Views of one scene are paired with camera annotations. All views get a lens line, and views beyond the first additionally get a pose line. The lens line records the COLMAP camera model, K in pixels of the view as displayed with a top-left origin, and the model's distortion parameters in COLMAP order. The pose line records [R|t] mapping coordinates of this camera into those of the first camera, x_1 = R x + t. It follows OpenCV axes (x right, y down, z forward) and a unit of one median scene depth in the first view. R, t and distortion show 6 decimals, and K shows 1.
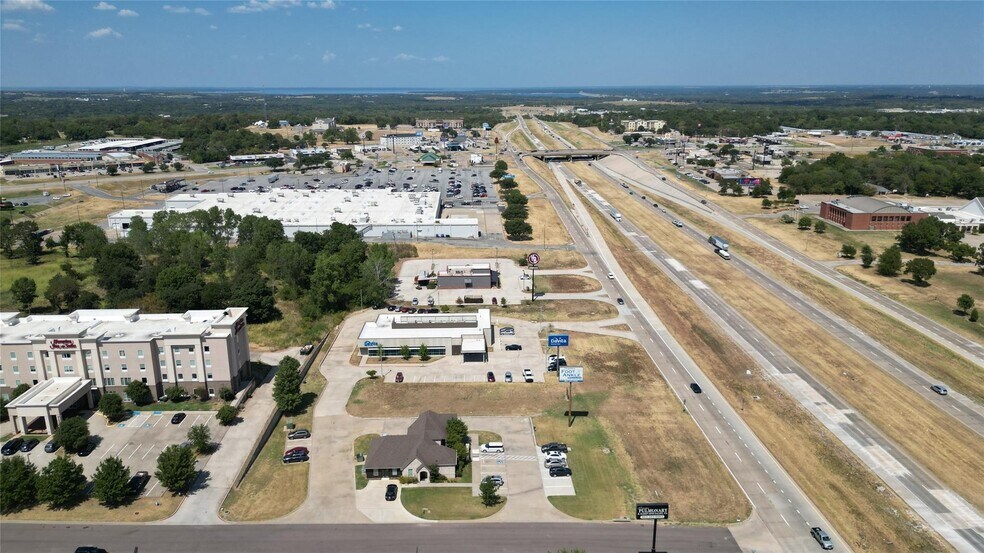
lens RADIAL K [[692.0, 0, 492.0], [0, 692.0, 276.5], [0, 0, 1]] dist [0.083340, -0.098242]
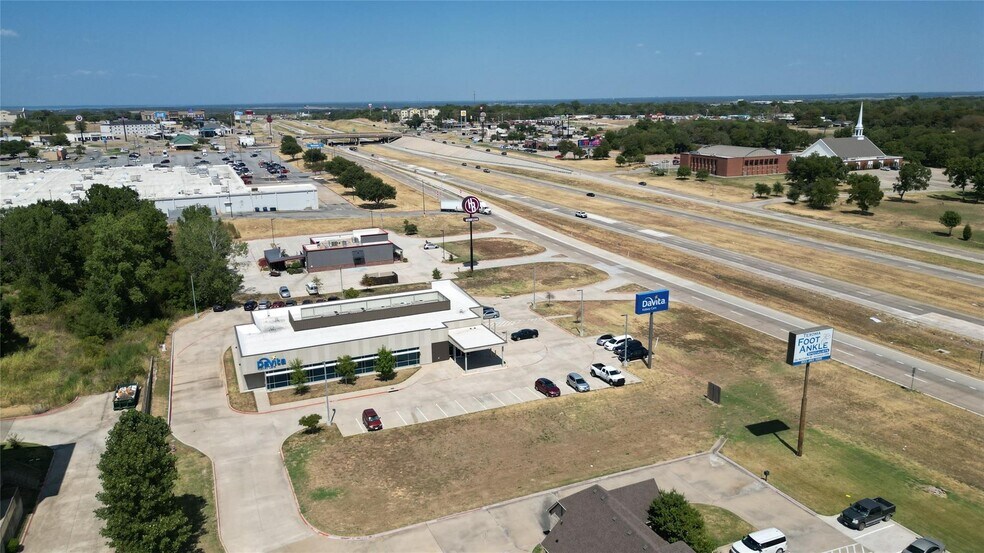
lens RADIAL K [[692.0, 0, 492.0], [0, 692.0, 276.5], [0, 0, 1]] dist [0.083340, -0.098242]
pose [[0.928912, -0.103429, 0.355563, -0.171691], [0.111320, 0.993783, -0.001745, 0.047557], [-0.353172, 0.041203, 0.934651, 0.423809]]
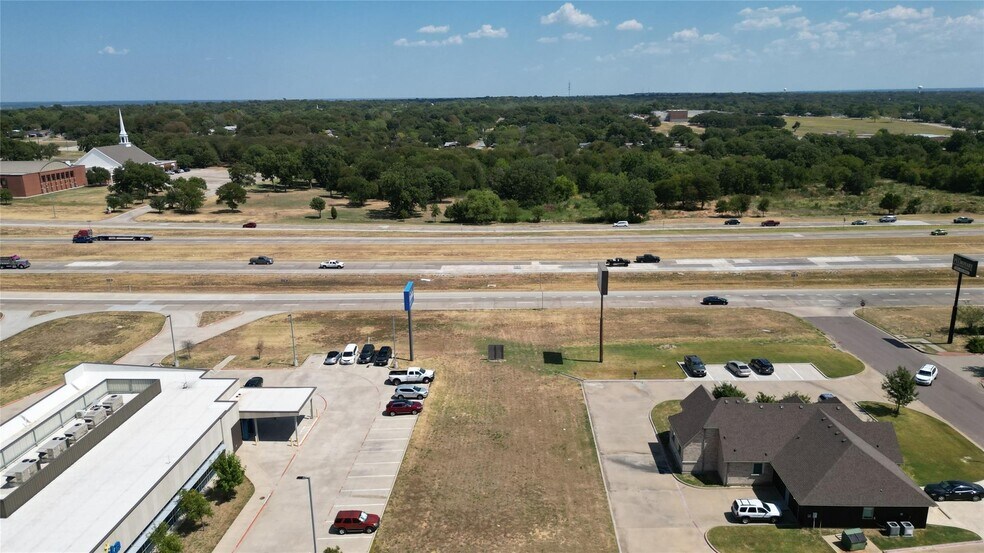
lens RADIAL K [[692.0, 0, 492.0], [0, 692.0, 276.5], [0, 0, 1]] dist [0.083340, -0.098242]
pose [[0.073279, -0.251279, 0.965137, -0.348064], [0.279228, 0.934204, 0.222025, -0.022163], [-0.957425, 0.253223, 0.138622, 0.682907]]
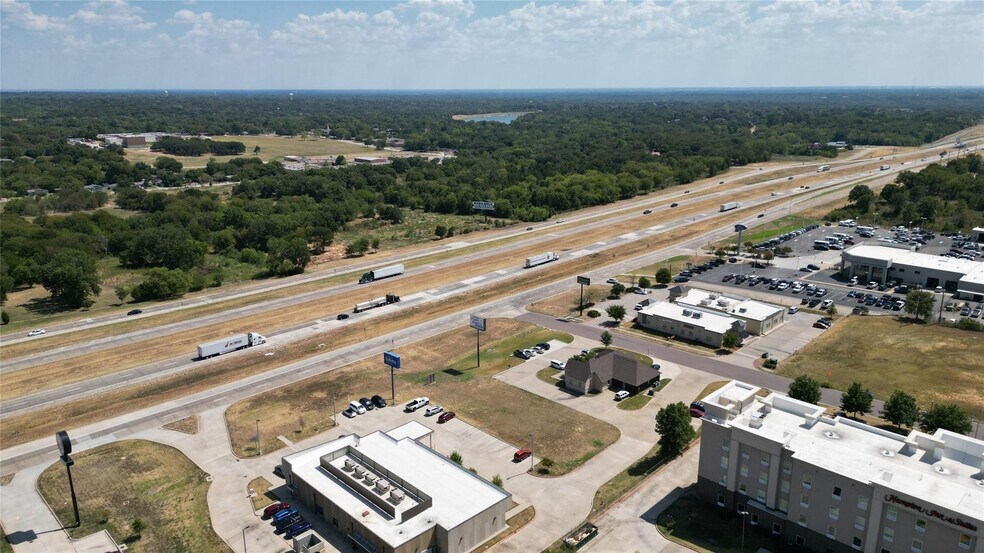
lens RADIAL K [[692.0, 0, 492.0], [0, 692.0, 276.5], [0, 0, 1]] dist [0.083340, -0.098242]
pose [[-0.682443, -0.188920, 0.706102, -0.501897], [0.198393, 0.881883, 0.427695, -0.300076], [-0.703500, 0.431963, -0.564355, 1.103717]]
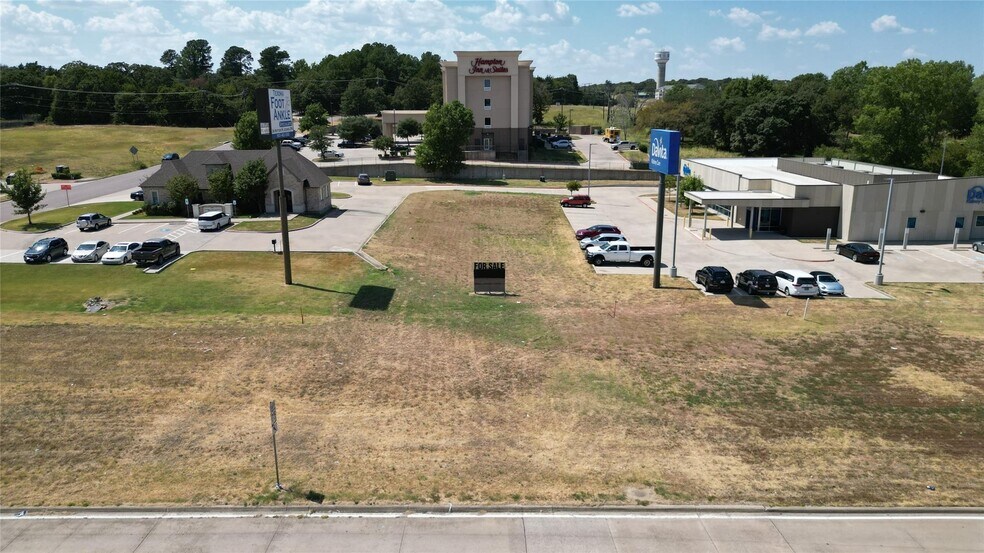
lens RADIAL K [[696.3, 0, 492.0], [0, 696.3, 276.5], [0, 0, 1]] dist [0.027094, -0.000917]
pose [[-0.038326, 0.239817, -0.970061, 0.304414], [-0.259447, 0.935095, 0.241424, 0.071830], [0.964996, 0.260933, 0.026382, 0.751305]]
